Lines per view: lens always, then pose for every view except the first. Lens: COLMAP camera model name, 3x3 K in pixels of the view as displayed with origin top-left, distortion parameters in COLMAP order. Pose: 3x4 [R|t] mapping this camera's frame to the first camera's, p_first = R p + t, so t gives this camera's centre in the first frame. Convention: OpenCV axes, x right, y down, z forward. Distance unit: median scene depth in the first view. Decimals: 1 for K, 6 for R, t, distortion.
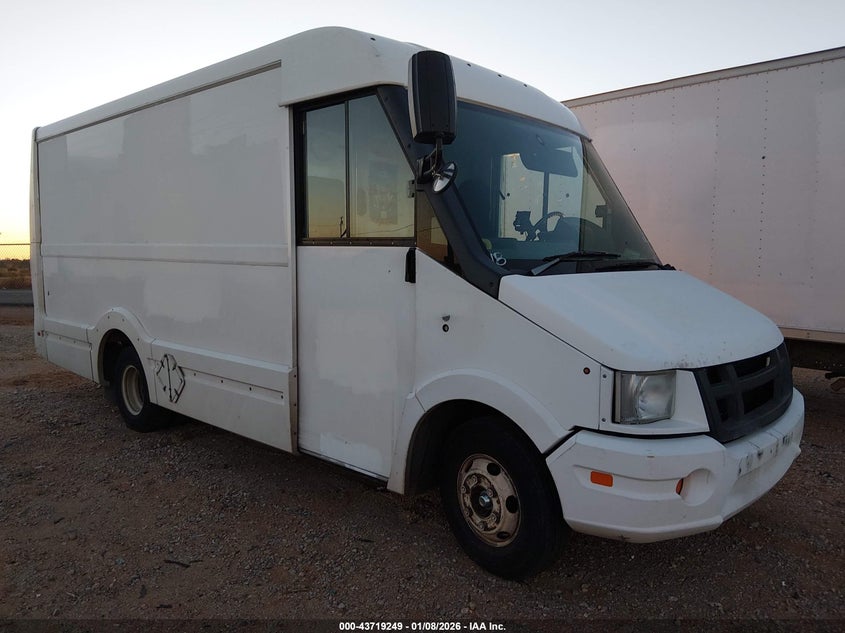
lens RADIAL K [[690.3, 0, 422.5], [0, 690.3, 316.5], [0, 0, 1]] dist [-0.011458, -0.005346]
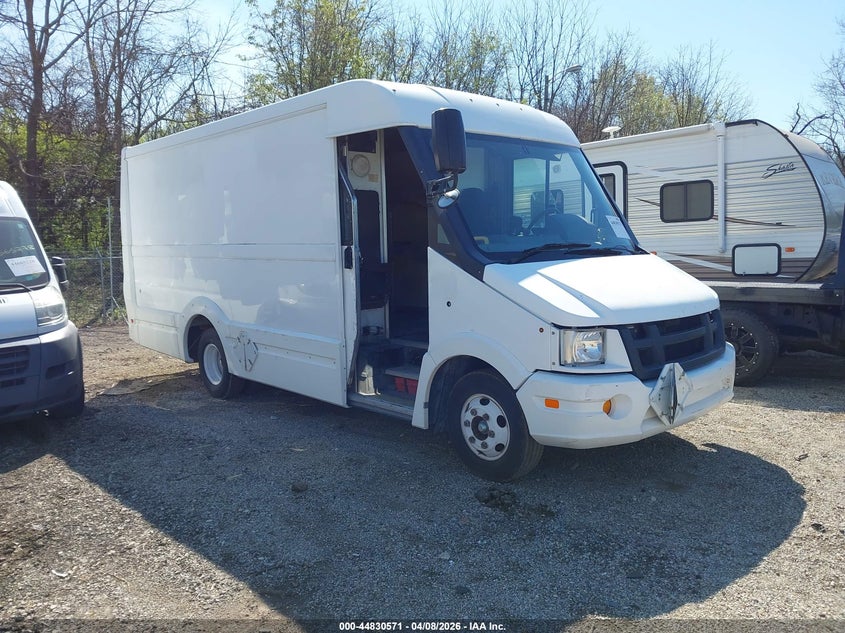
lens RADIAL K [[690.3, 0, 422.5], [0, 690.3, 316.5], [0, 0, 1]] dist [-0.011458, -0.005346]
pose [[0.996802, -0.028668, -0.074595, 0.089000], [0.030712, 0.999180, 0.026401, 0.004919], [0.073777, -0.028607, 0.996864, -0.397070]]
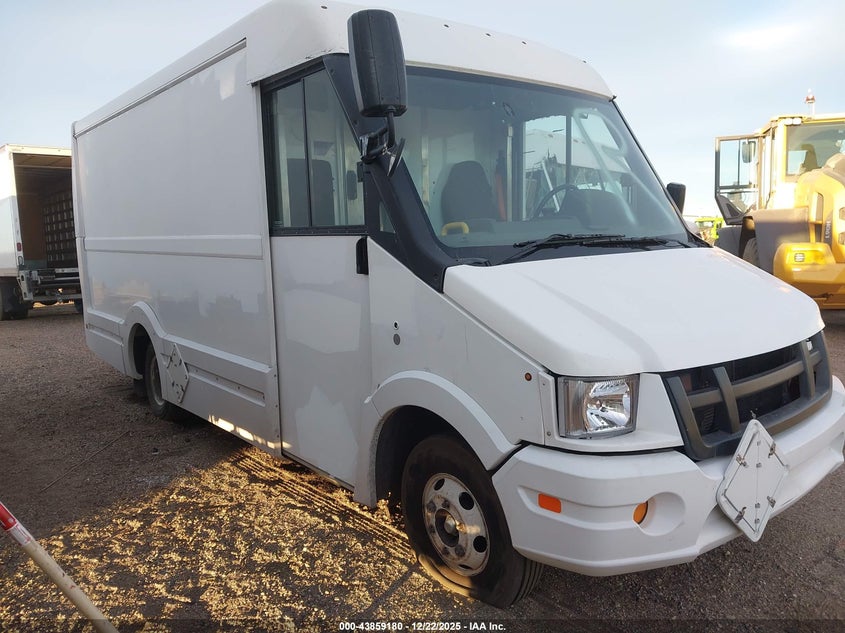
lens RADIAL K [[690.3, 0, 422.5], [0, 690.3, 316.5], [0, 0, 1]] dist [-0.011458, -0.005346]
pose [[0.988694, -0.027959, -0.147316, 0.211014], [0.033457, 0.998828, 0.034973, -0.025844], [0.146166, -0.039506, 0.988471, 0.127695]]
